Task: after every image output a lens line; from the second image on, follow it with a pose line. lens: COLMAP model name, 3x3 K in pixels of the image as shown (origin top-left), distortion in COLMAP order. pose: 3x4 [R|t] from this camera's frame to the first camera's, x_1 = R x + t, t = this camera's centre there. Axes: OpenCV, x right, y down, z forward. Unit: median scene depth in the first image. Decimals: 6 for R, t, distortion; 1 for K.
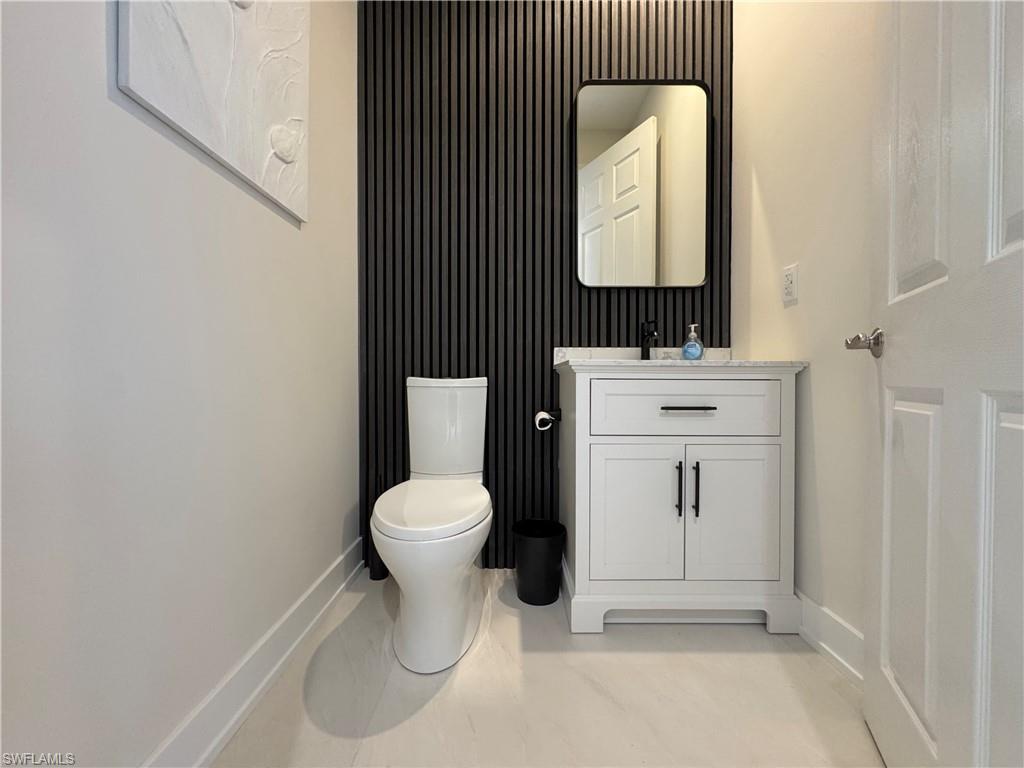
lens RADIAL K [[411.6, 0, 512.0], [0, 411.6, 384.0], [0, 0, 1]] dist [-0.000783, -0.000062]
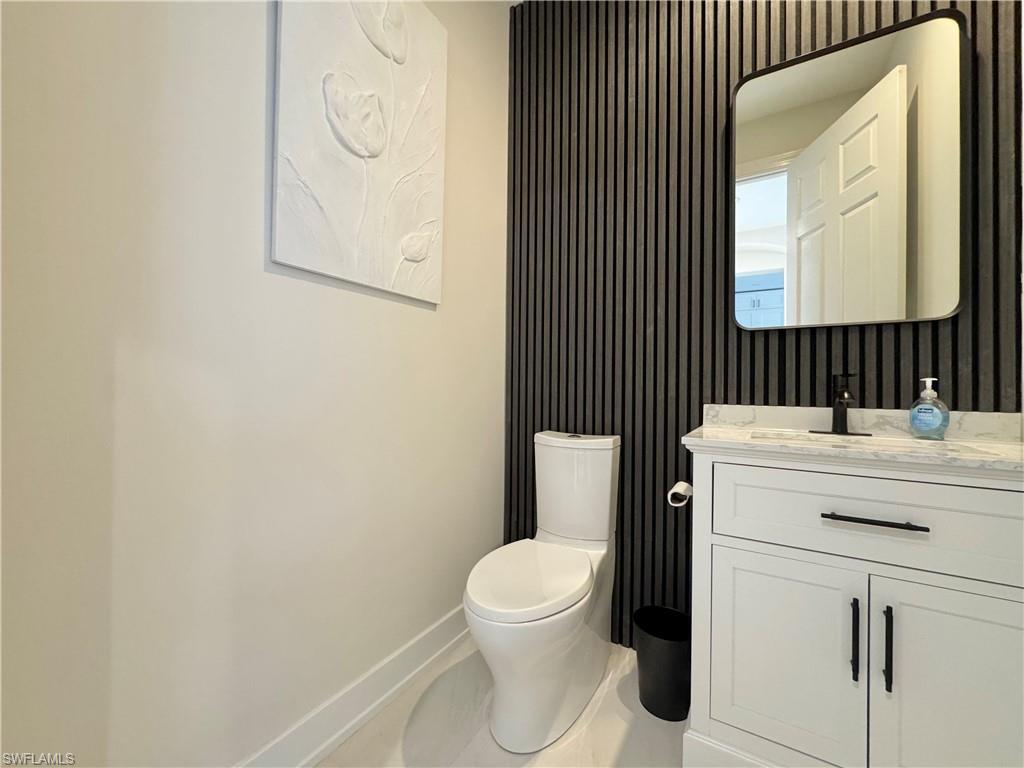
lens RADIAL K [[411.6, 0, 512.0], [0, 411.6, 384.0], [0, 0, 1]] dist [-0.000783, -0.000062]
pose [[0.850758, 0.004541, -0.525538, 0.217501], [-0.017348, 0.999660, -0.019446, -0.110292], [0.525271, 0.025660, 0.850548, 0.089304]]
